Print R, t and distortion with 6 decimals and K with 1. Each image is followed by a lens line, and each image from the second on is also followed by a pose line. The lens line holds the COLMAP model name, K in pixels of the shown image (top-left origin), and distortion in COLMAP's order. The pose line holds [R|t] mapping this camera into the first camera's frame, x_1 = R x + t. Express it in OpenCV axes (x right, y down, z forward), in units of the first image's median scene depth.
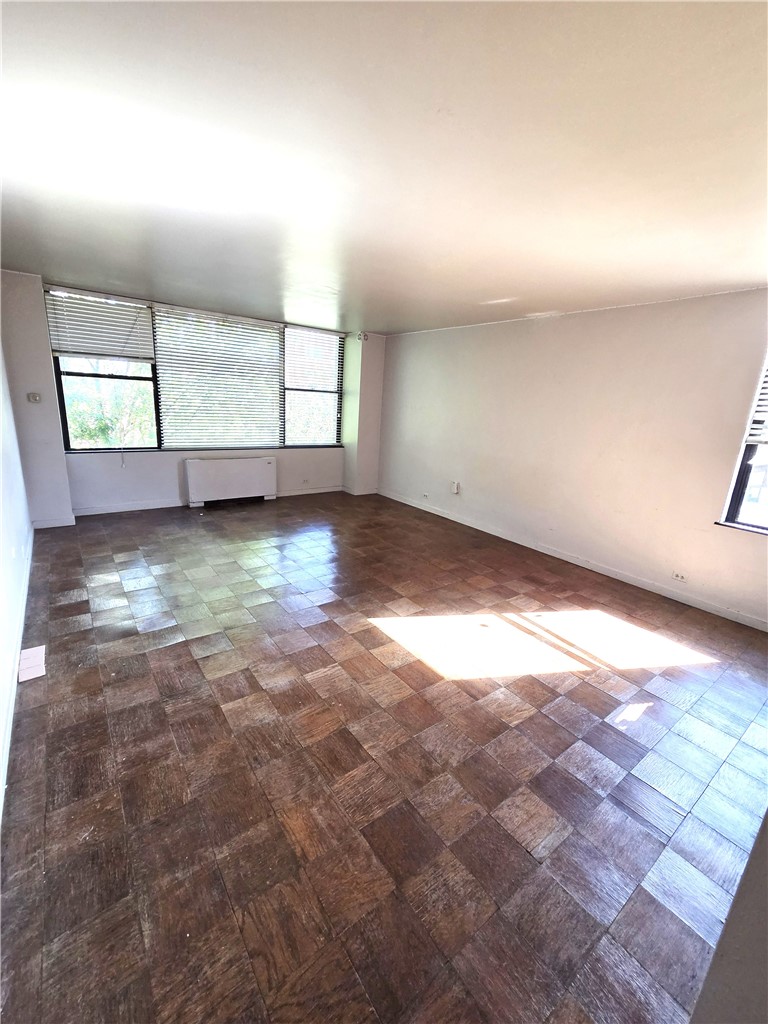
lens RADIAL K [[420.7, 0, 384.0], [0, 420.7, 512.0], [0, 0, 1]] dist [-0.003199, 0.003940]
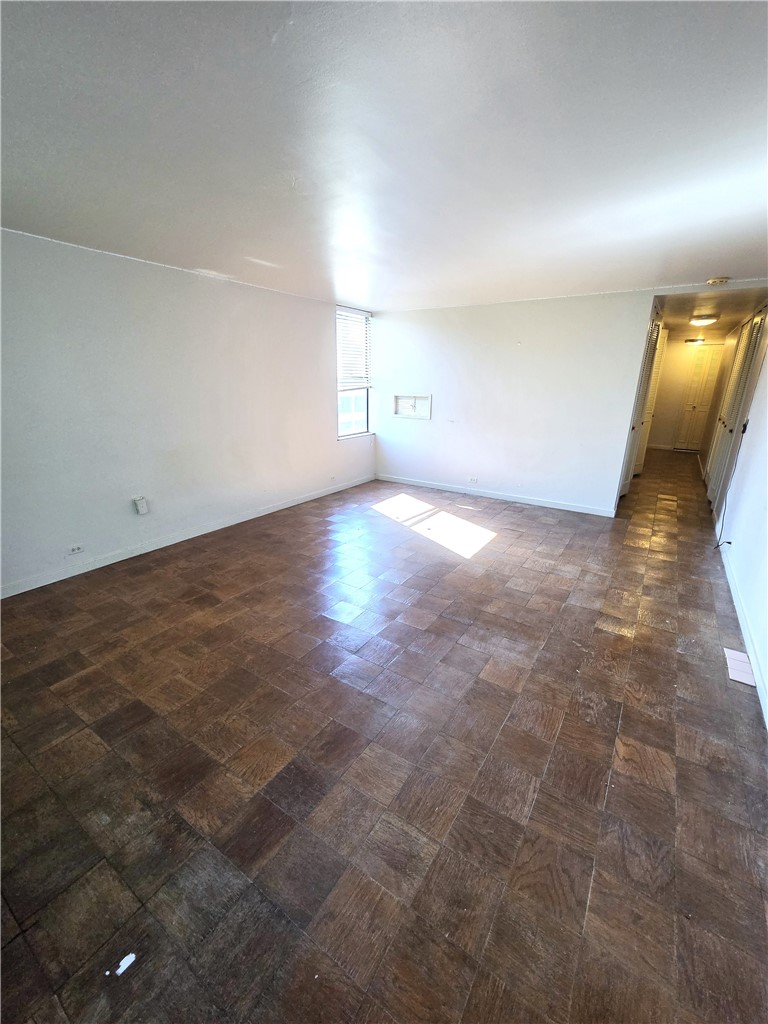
lens RADIAL K [[420.7, 0, 384.0], [0, 420.7, 512.0], [0, 0, 1]] dist [-0.003199, 0.003940]
pose [[-0.327417, -0.343746, 0.880134, -0.750960], [0.217639, 0.878995, 0.424265, -0.338532], [-0.919474, 0.330463, -0.212985, 1.071112]]
